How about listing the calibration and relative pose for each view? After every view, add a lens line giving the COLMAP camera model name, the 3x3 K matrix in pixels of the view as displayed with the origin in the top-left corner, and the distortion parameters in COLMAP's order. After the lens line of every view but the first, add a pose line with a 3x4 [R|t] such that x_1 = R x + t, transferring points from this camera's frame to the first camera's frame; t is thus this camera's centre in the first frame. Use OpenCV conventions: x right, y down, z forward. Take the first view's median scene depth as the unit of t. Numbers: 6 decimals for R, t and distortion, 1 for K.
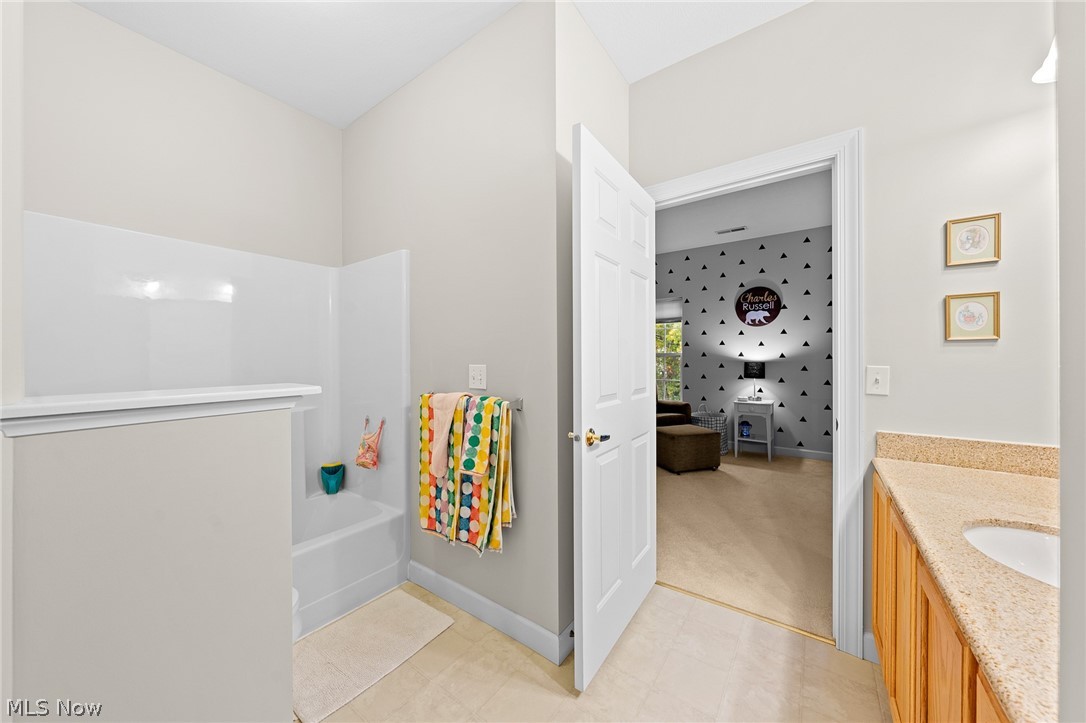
lens RADIAL K [[386.0, 0, 539.4], [0, 386.0, 360.8], [0, 0, 1]] dist [-0.001334, -0.000073]
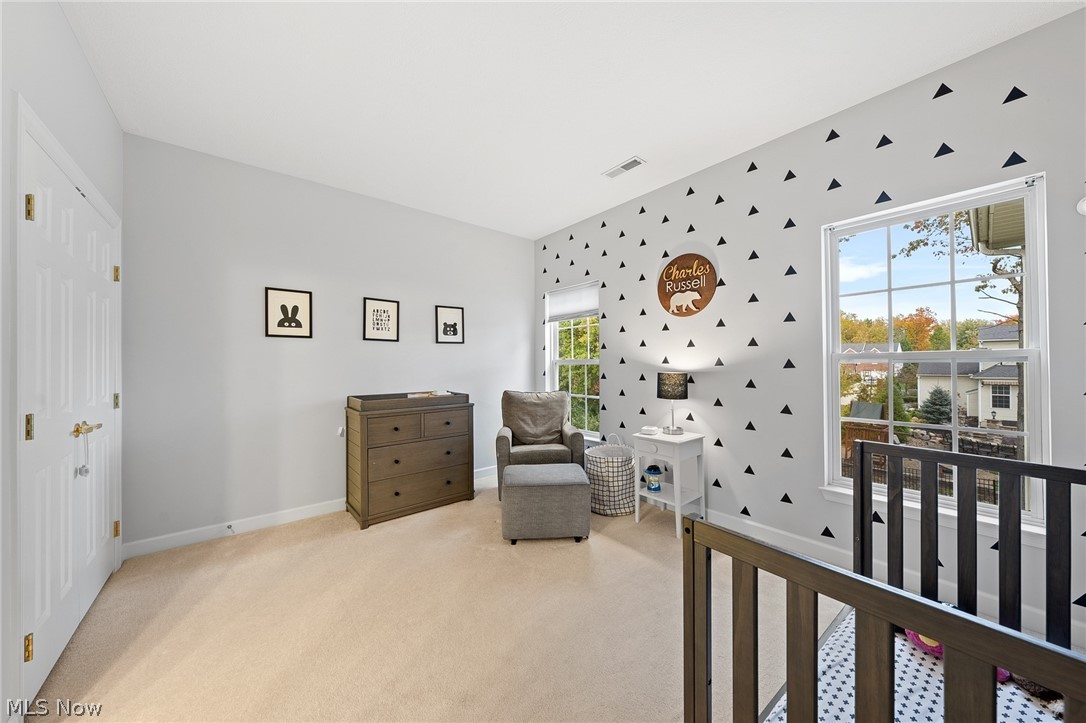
lens RADIAL K [[376.4, 0, 545.8], [0, 376.4, 362.7], [0, 0, 1]] dist [-0.000823, -0.000029]
pose [[0.968512, -0.005494, -0.248905, 0.499000], [0.003615, 0.999961, -0.008005, -0.008870], [0.248940, 0.006853, 0.968495, 0.343091]]
